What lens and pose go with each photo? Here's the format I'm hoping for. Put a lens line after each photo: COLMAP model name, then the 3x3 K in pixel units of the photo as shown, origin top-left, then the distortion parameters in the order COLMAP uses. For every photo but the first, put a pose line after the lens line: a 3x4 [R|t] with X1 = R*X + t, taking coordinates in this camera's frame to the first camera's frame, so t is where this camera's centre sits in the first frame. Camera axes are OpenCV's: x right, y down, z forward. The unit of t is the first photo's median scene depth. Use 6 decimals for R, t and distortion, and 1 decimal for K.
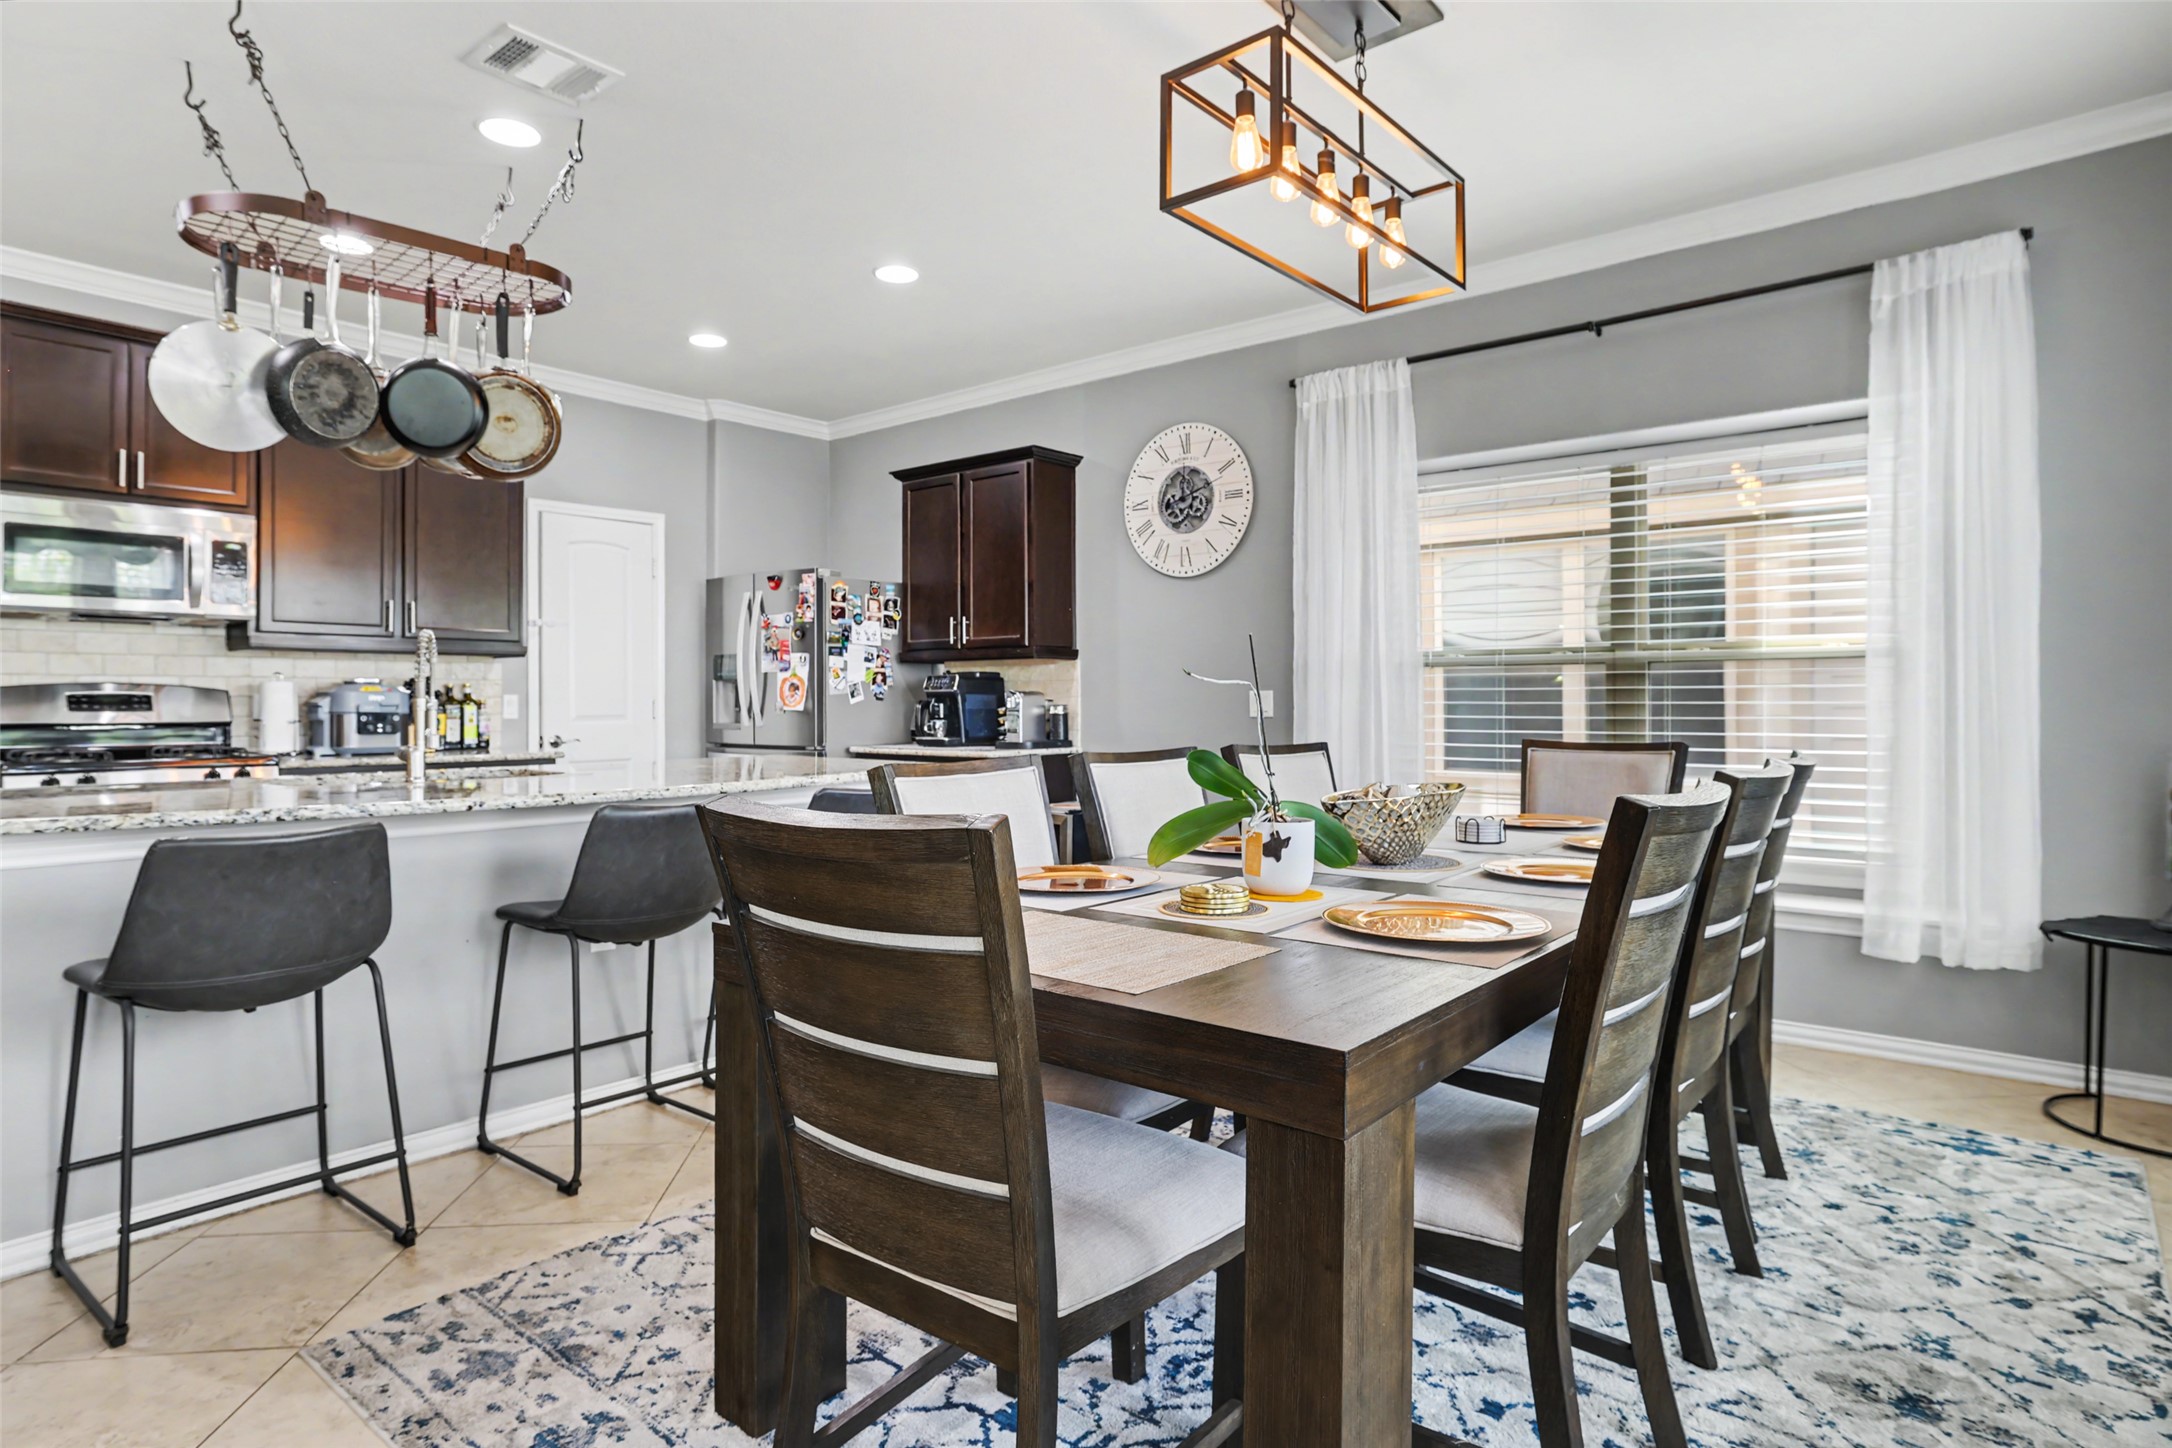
lens RADIAL K [[1185.3, 0, 1086.7], [0, 1185.3, 698.6], [0, 0, 1]] dist [-0.044270, 0.034741]
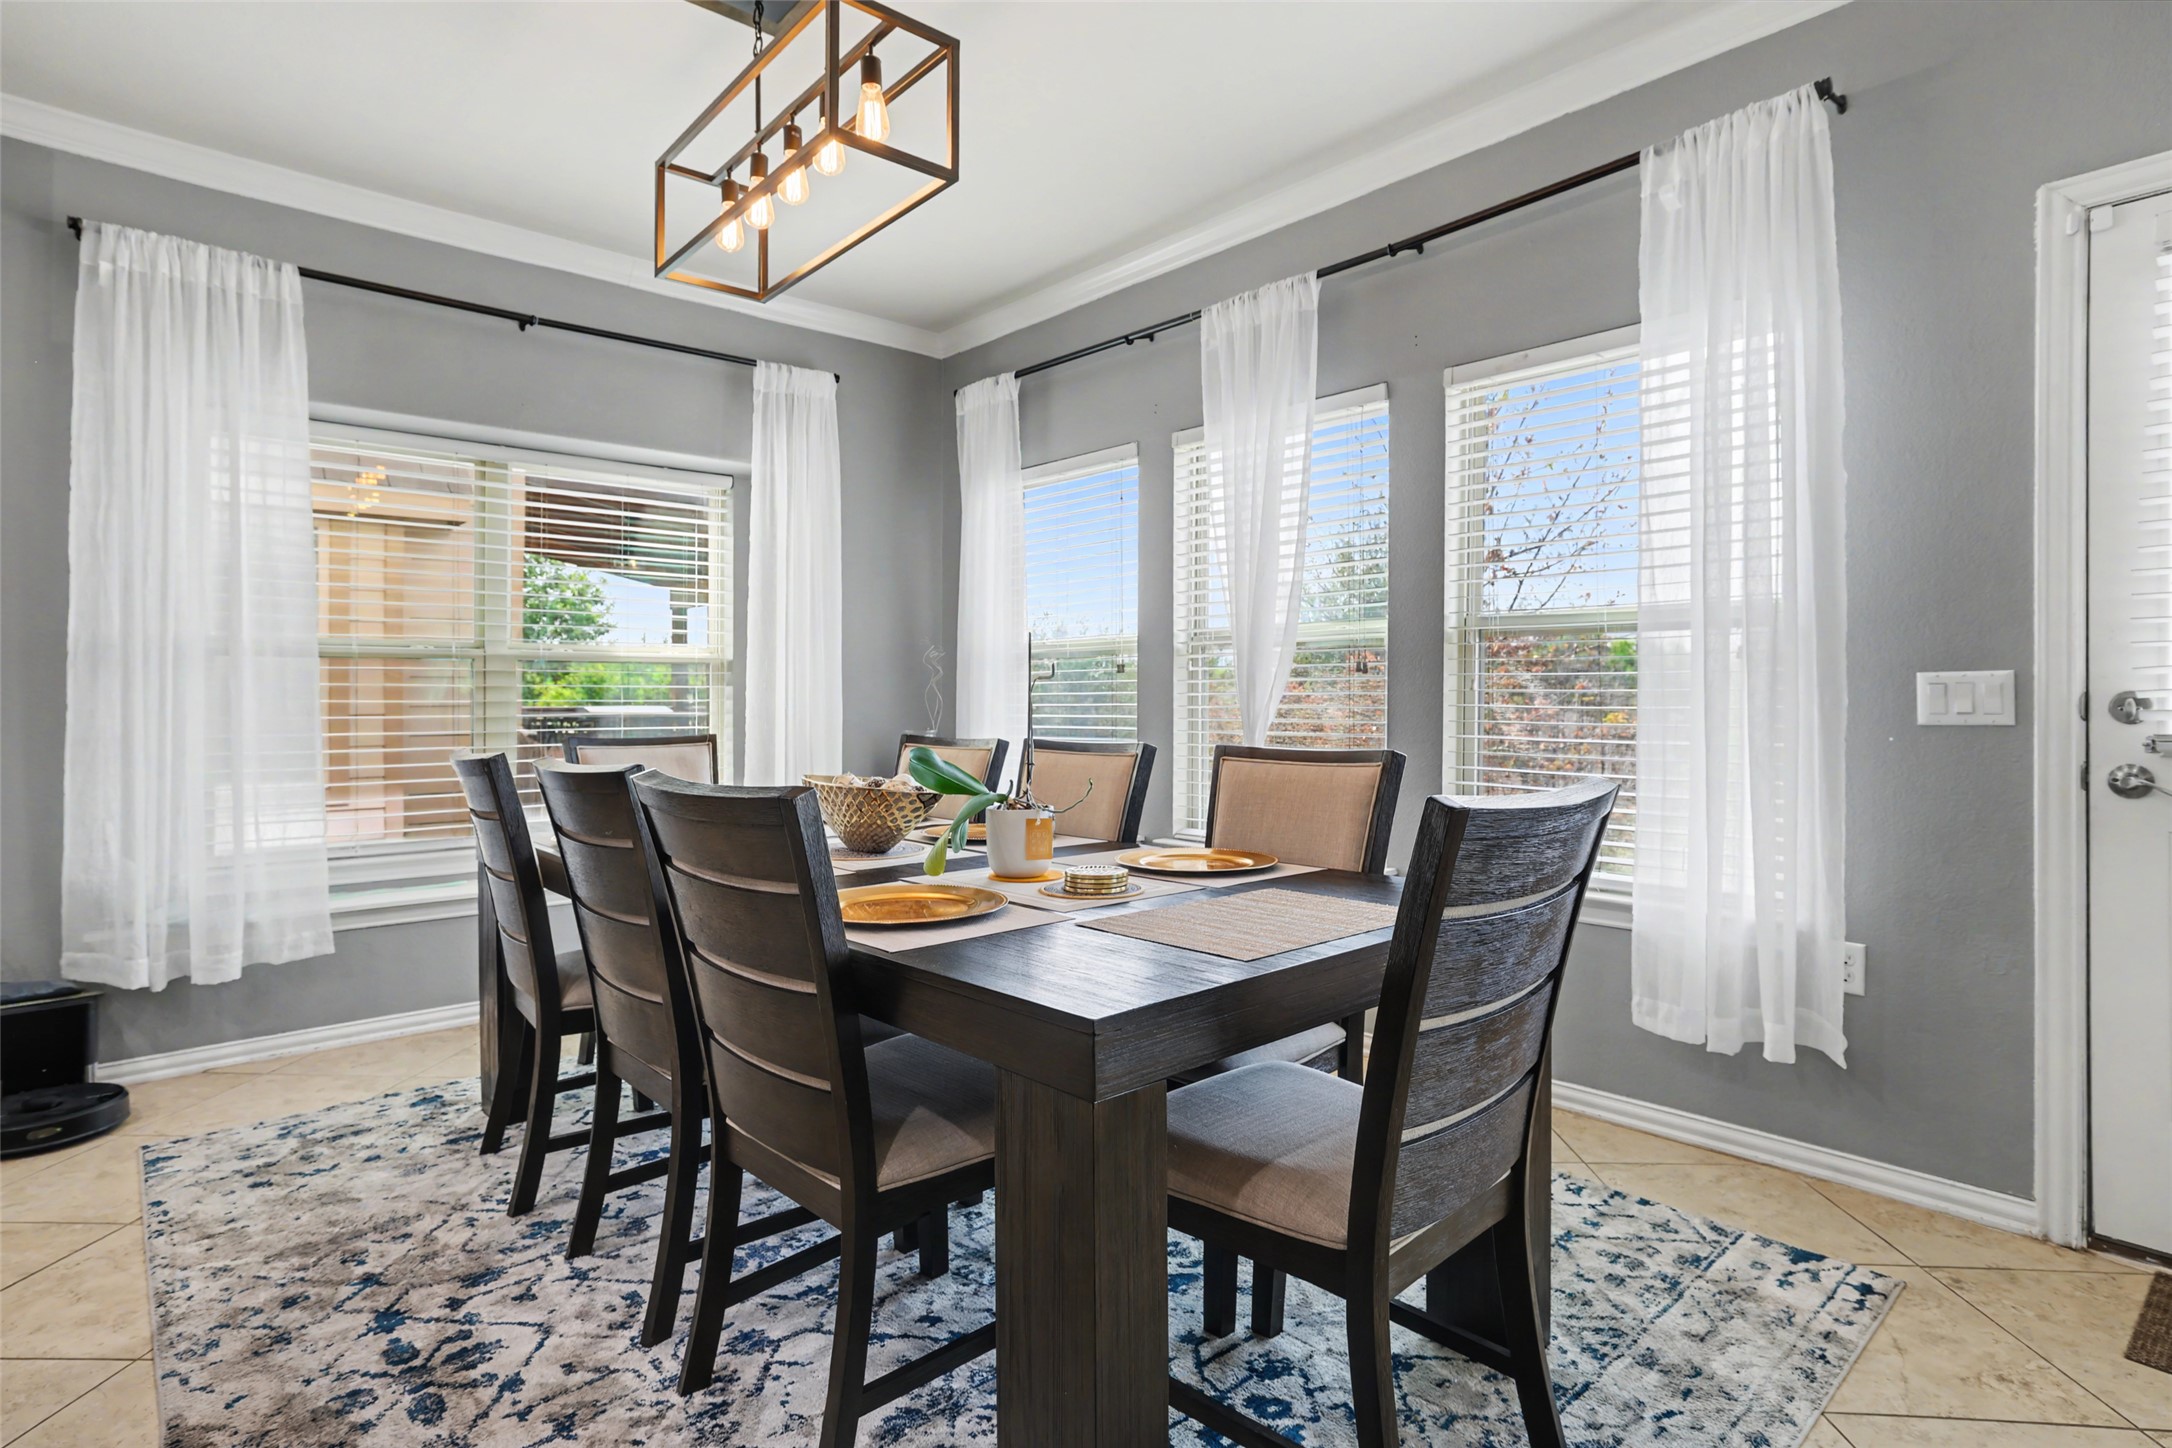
lens RADIAL K [[1112.2, 0, 1082.8], [0, 1112.2, 700.6], [0, 0, 1]] dist [-0.038514, 0.024194]
pose [[0.146483, 0.000151, 0.989213, -0.335026], [-0.000472, 1.000000, -0.000083, 0.002455], [-0.989213, -0.000454, 0.146483, 0.324687]]
